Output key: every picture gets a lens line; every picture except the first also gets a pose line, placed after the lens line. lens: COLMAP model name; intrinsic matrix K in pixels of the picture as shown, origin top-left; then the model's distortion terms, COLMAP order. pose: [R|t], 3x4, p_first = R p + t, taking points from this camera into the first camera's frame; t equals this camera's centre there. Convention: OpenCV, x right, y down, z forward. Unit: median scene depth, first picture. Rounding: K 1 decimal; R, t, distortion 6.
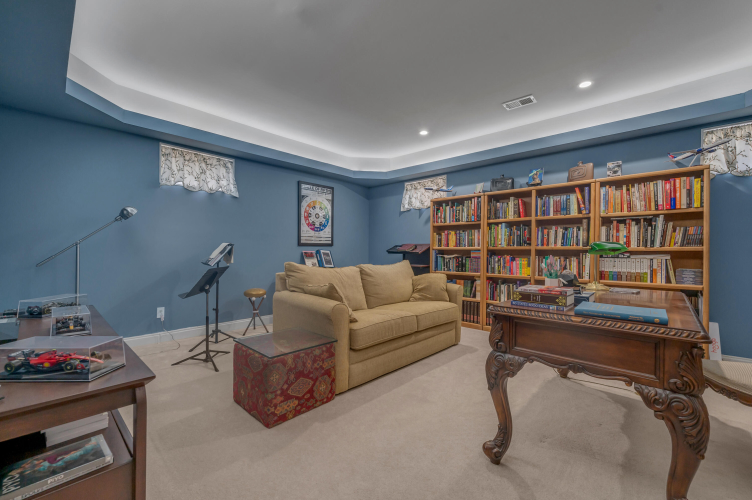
lens RADIAL K [[312.6, 0, 376.0], [0, 312.6, 250.0], [0, 0, 1]] dist [-0.000499, -0.000020]
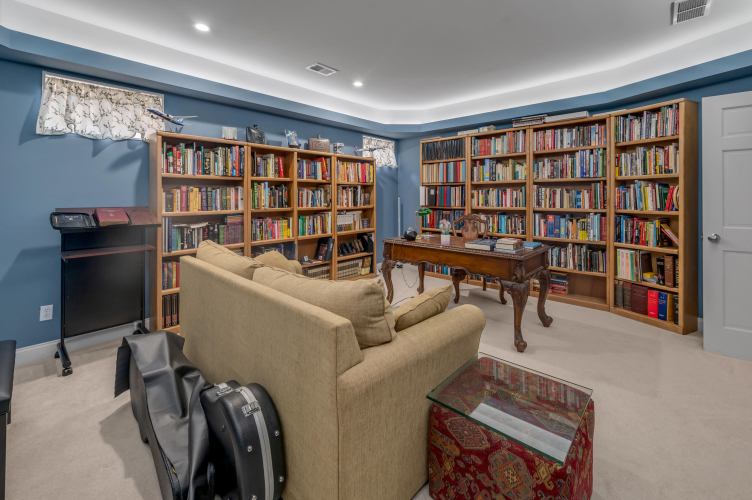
lens RADIAL K [[324.0, 0, 376.8], [0, 324.0, 197.0], [0, 0, 1]] dist [0.001250, 0.000172]
pose [[-0.011513, -0.006402, 0.999913, -0.518505], [0.003541, 0.999973, 0.006443, -0.048973], [-0.999927, 0.003615, -0.011490, 0.710055]]
